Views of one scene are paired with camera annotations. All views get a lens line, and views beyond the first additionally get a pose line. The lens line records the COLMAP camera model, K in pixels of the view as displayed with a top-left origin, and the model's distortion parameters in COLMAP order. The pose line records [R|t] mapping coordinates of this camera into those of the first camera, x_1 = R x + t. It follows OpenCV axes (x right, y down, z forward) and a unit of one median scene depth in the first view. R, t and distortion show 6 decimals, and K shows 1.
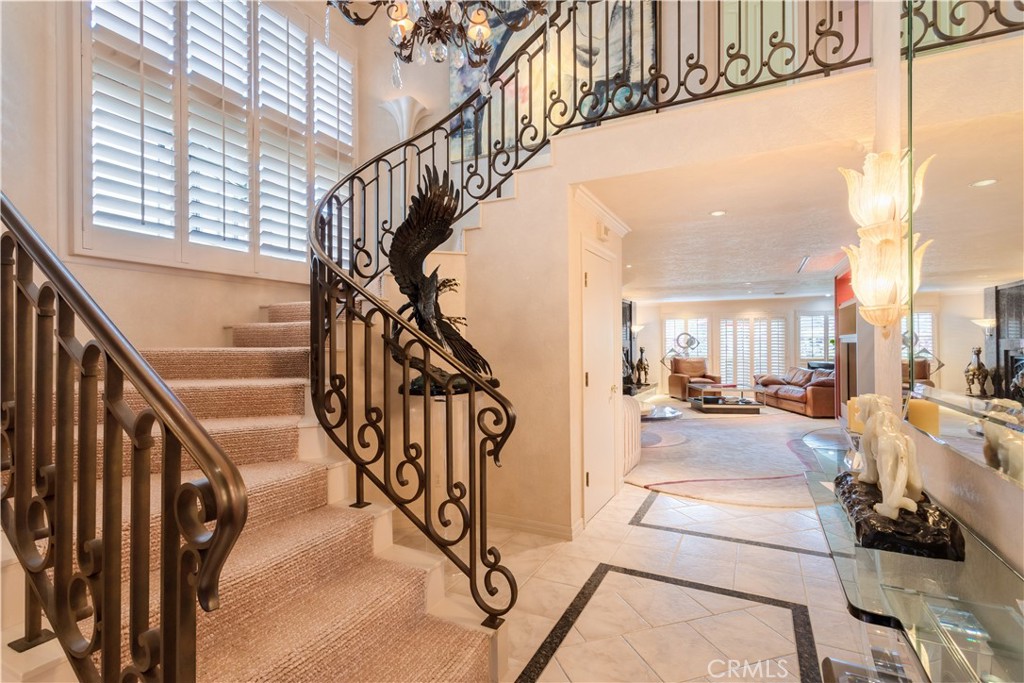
lens RADIAL K [[484.0, 0, 515.2], [0, 484.0, 342.2], [0, 0, 1]] dist [-0.001410, 0.001448]
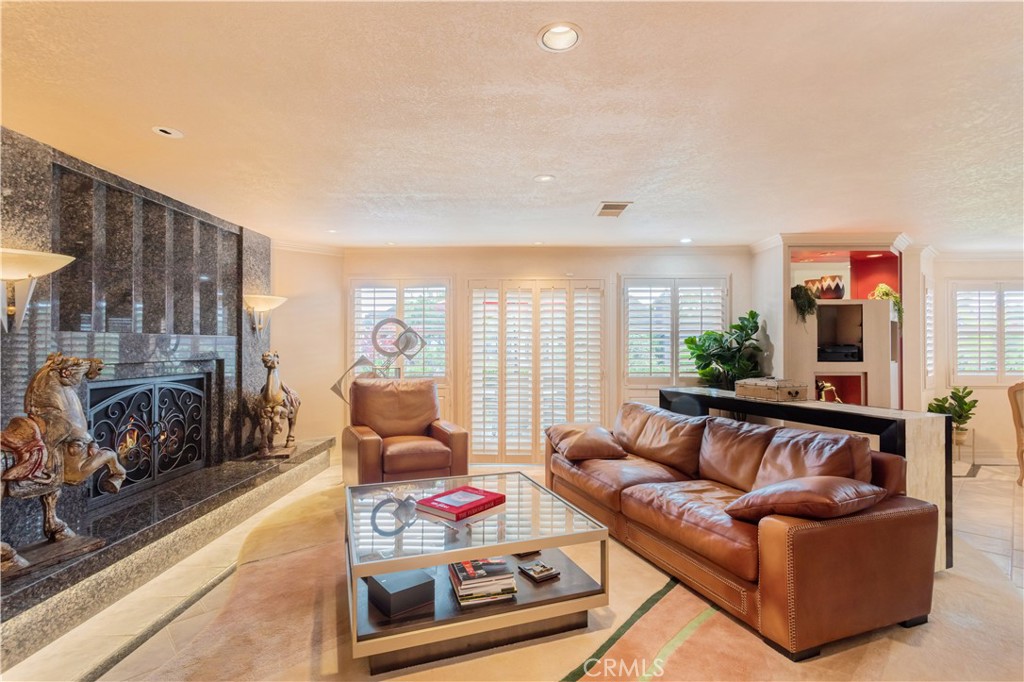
lens RADIAL K [[484.0, 0, 512.2], [0, 484.0, 342.3], [0, 0, 1]] dist [-0.001410, 0.001448]
pose [[0.902343, 0.002614, 0.431011, 0.275333], [-0.002573, 0.999996, -0.000678, 0.000932], [-0.431011, -0.000497, 0.902346, 0.605704]]
